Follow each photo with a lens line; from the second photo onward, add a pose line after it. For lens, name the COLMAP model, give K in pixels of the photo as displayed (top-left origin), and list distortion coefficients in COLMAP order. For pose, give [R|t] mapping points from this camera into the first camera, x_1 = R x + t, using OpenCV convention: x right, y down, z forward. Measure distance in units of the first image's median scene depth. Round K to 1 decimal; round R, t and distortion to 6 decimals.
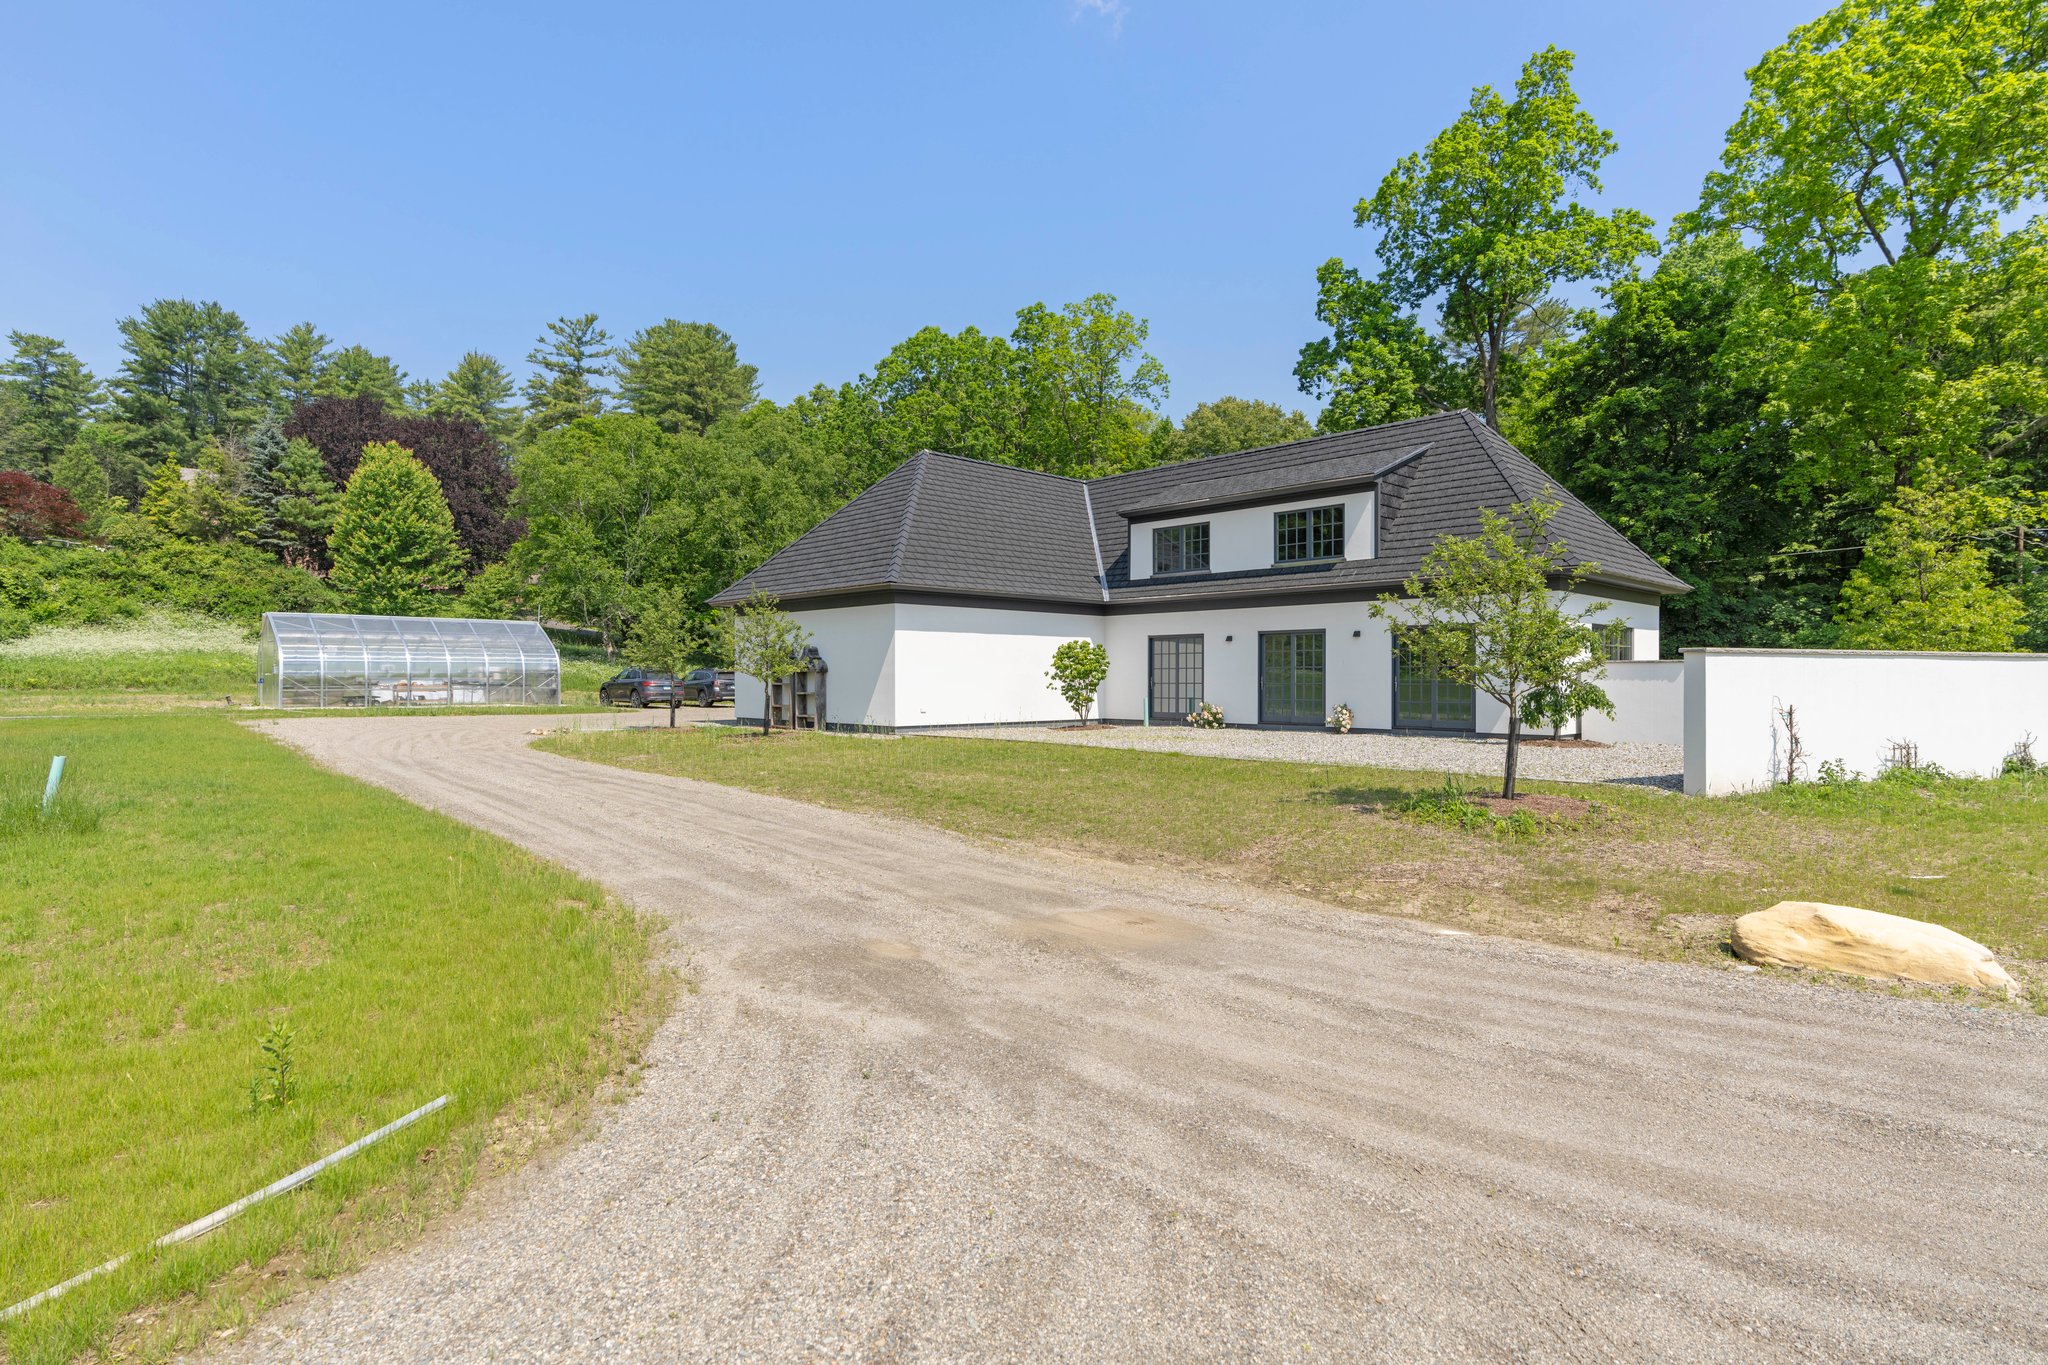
lens RADIAL K [[1000.2, 0, 1023.7], [0, 1000.2, 680.2], [0, 0, 1]] dist [-0.001490, 0.000531]
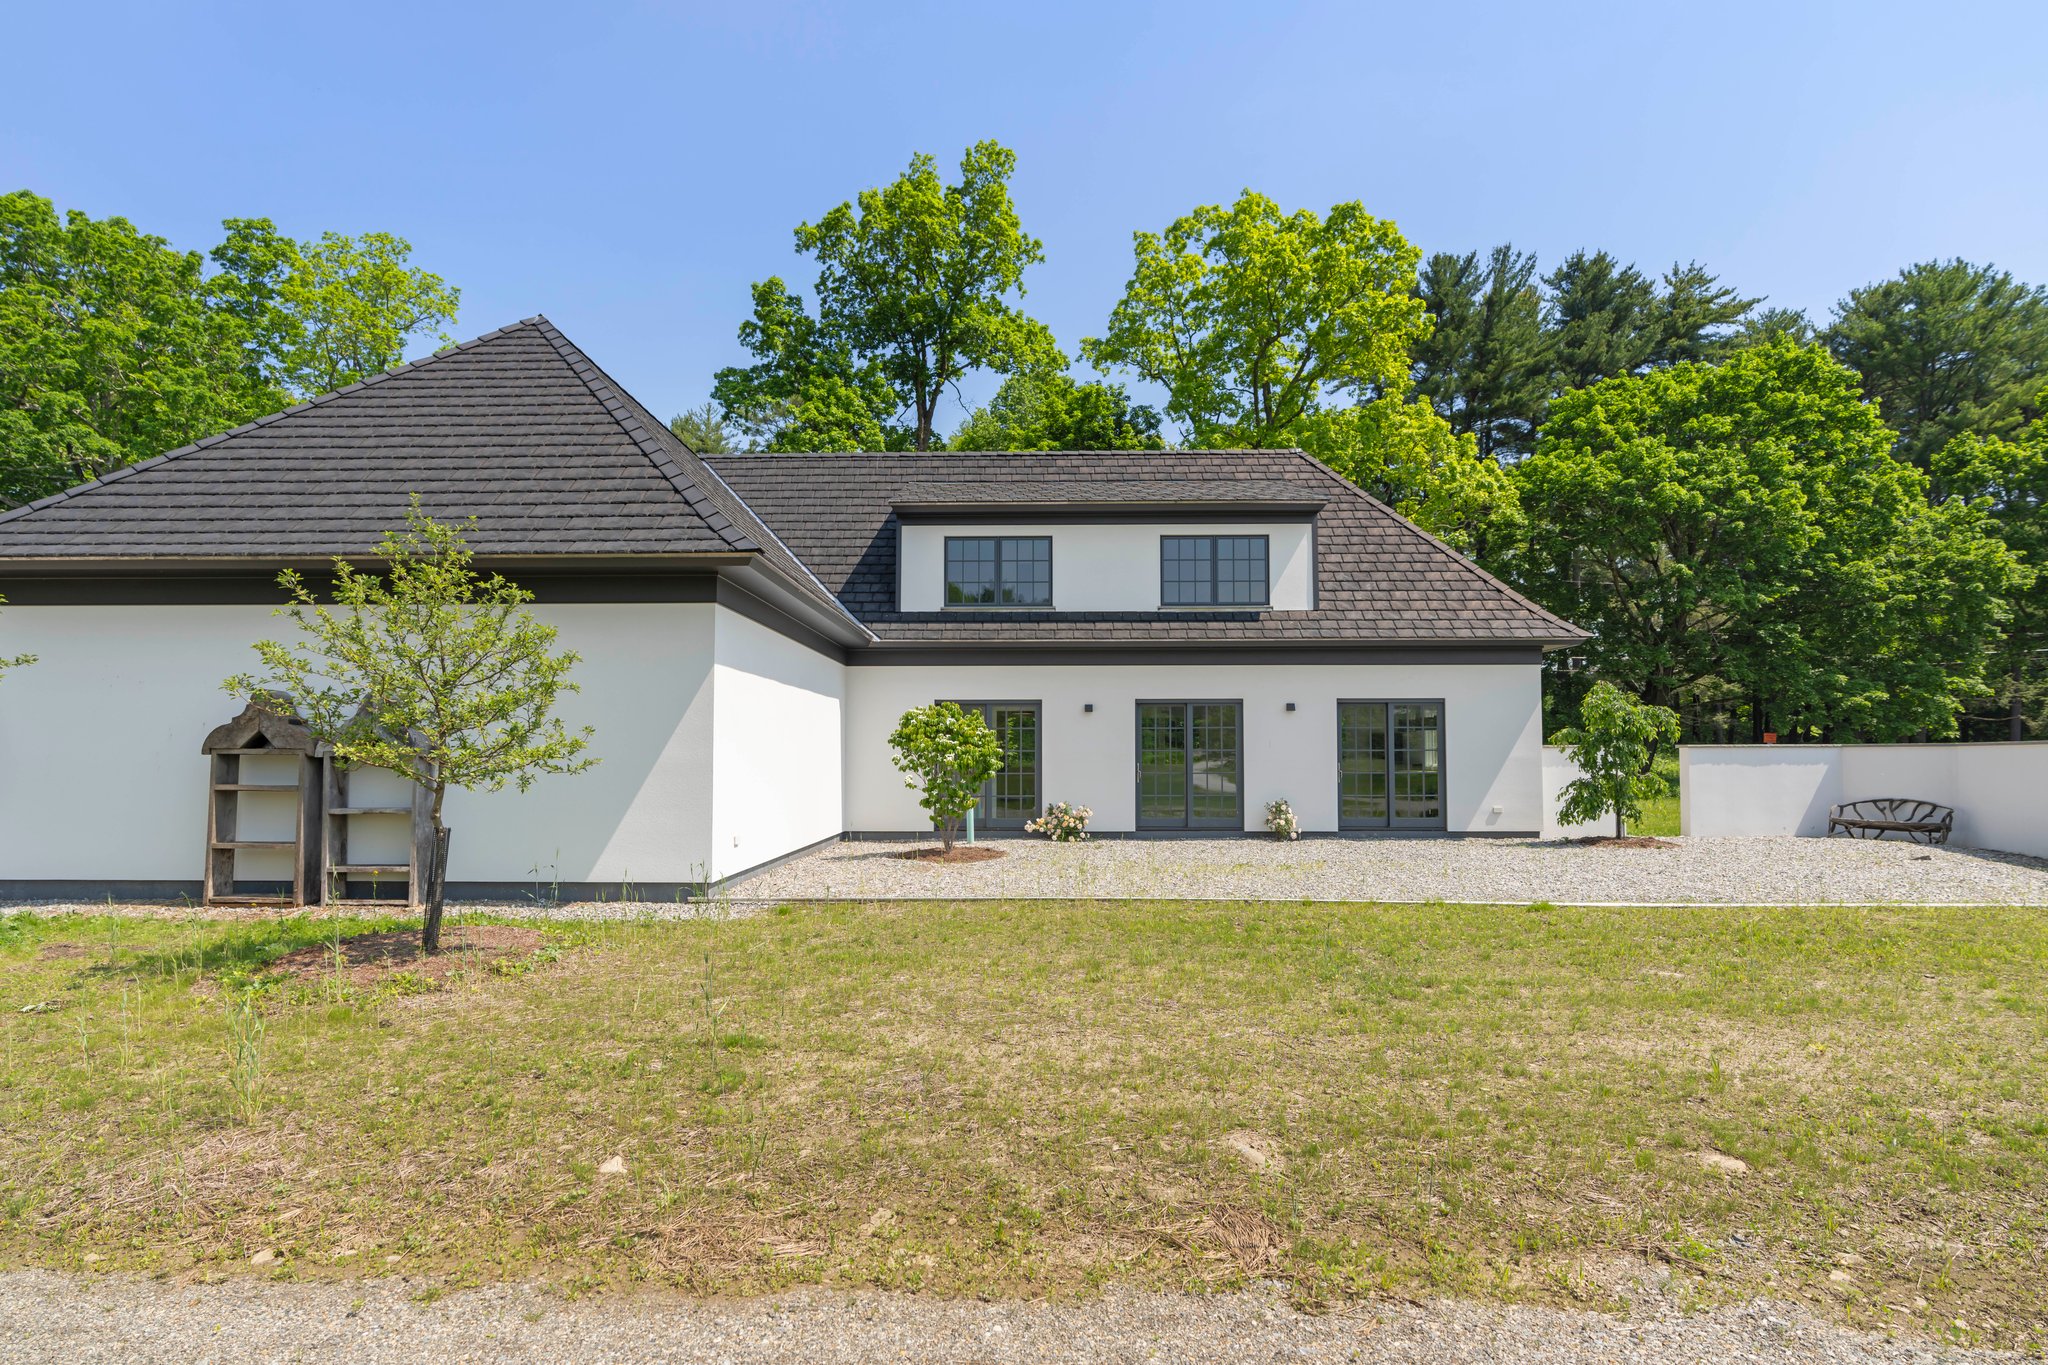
lens RADIAL K [[1000.2, 0, 986.6], [0, 1000.2, 715.0], [0, 0, 1]] dist [-0.001490, 0.000531]
pose [[0.718691, 0.028650, 0.694739, -0.319577], [0.002909, 0.999018, -0.044207, -0.006702], [-0.695323, 0.033792, 0.717902, 0.551241]]
